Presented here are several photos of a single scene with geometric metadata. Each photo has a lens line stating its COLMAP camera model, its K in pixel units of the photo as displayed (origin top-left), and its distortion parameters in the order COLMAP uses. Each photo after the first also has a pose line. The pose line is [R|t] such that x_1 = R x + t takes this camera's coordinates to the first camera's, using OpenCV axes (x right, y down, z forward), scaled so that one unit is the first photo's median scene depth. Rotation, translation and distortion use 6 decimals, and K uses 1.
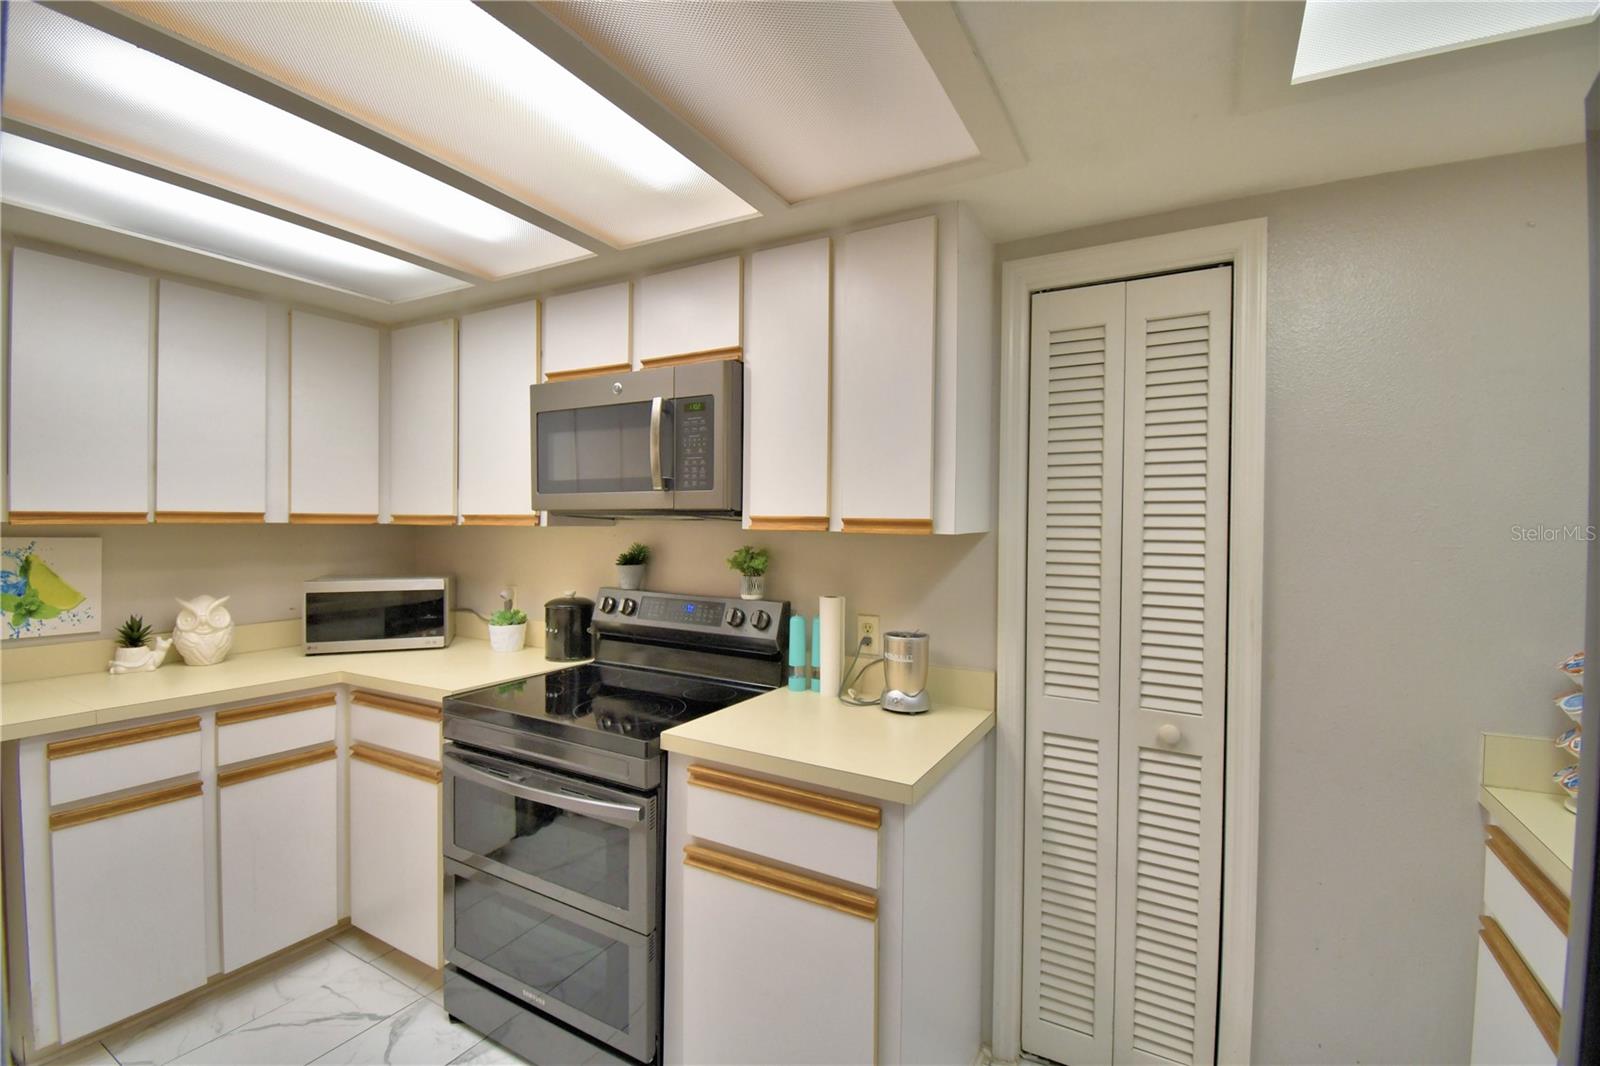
lens RADIAL K [[702.0, 0, 804.5], [0, 702.0, 528.3], [0, 0, 1]] dist [0.008066, -0.010210]
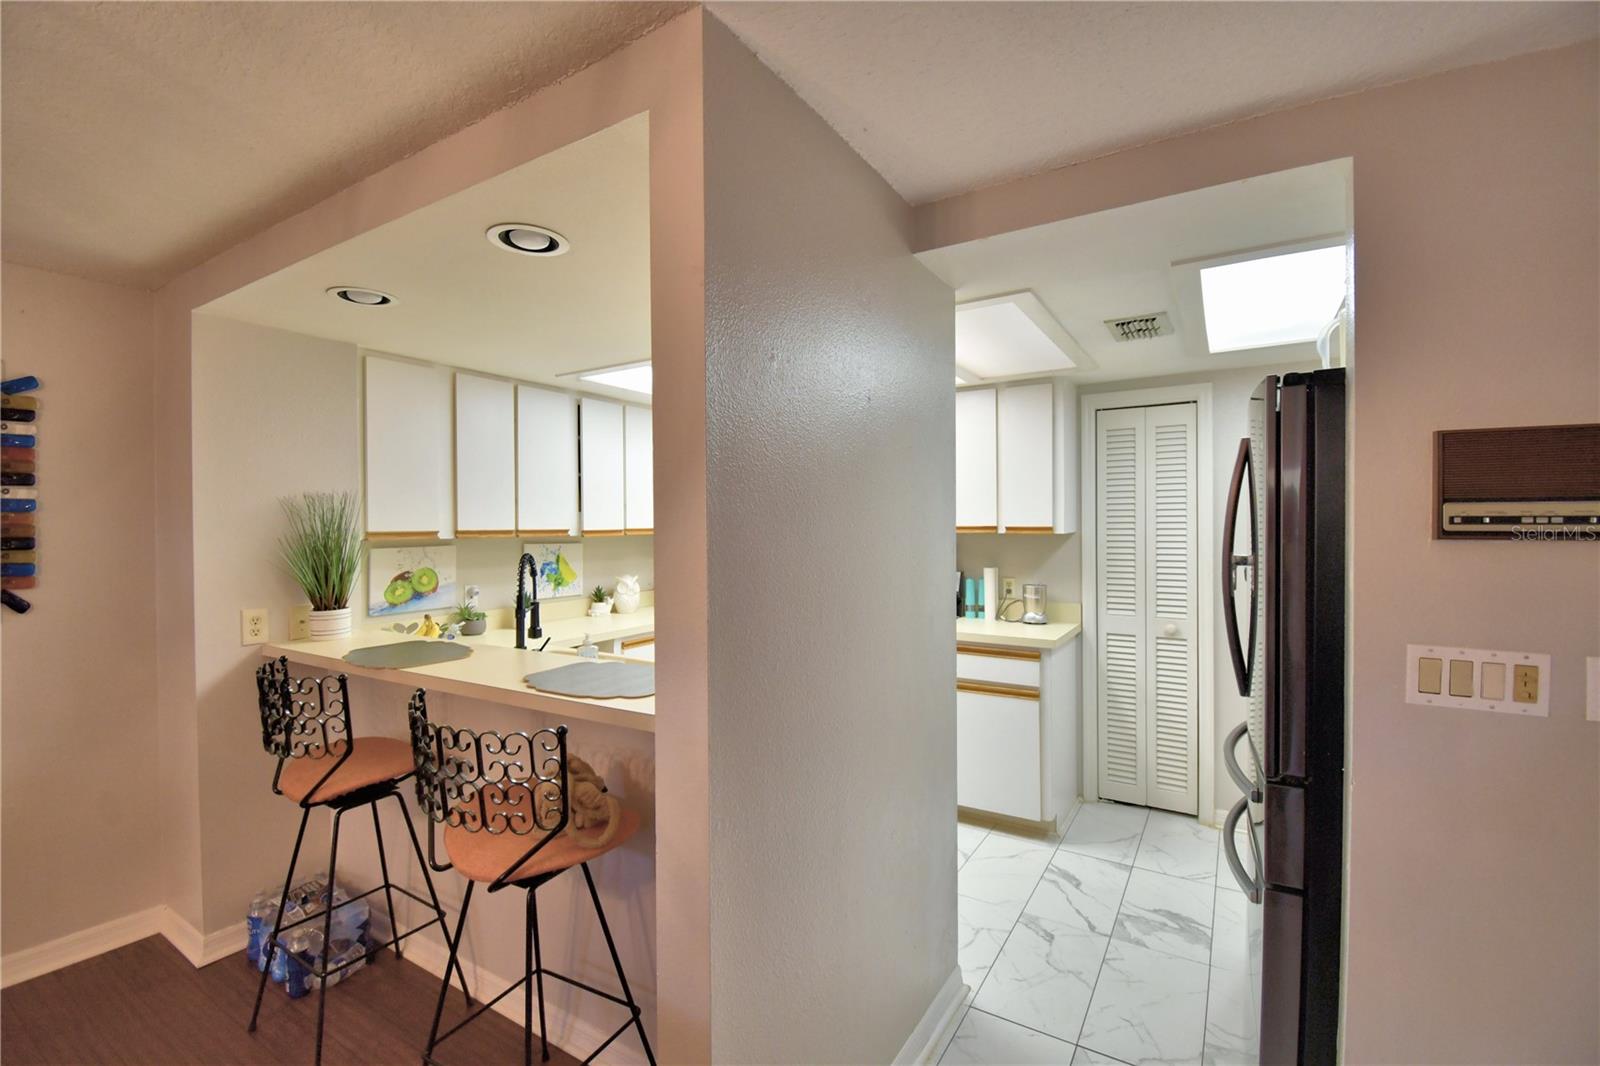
lens RADIAL K [[702.0, 0, 796.9], [0, 702.0, 530.1], [0, 0, 1]] dist [0.008066, -0.010210]
pose [[0.998634, -0.017401, -0.049260, -0.413984], [0.017177, 0.999840, -0.004974, -0.004041], [0.049339, 0.004121, 0.998774, -0.982405]]
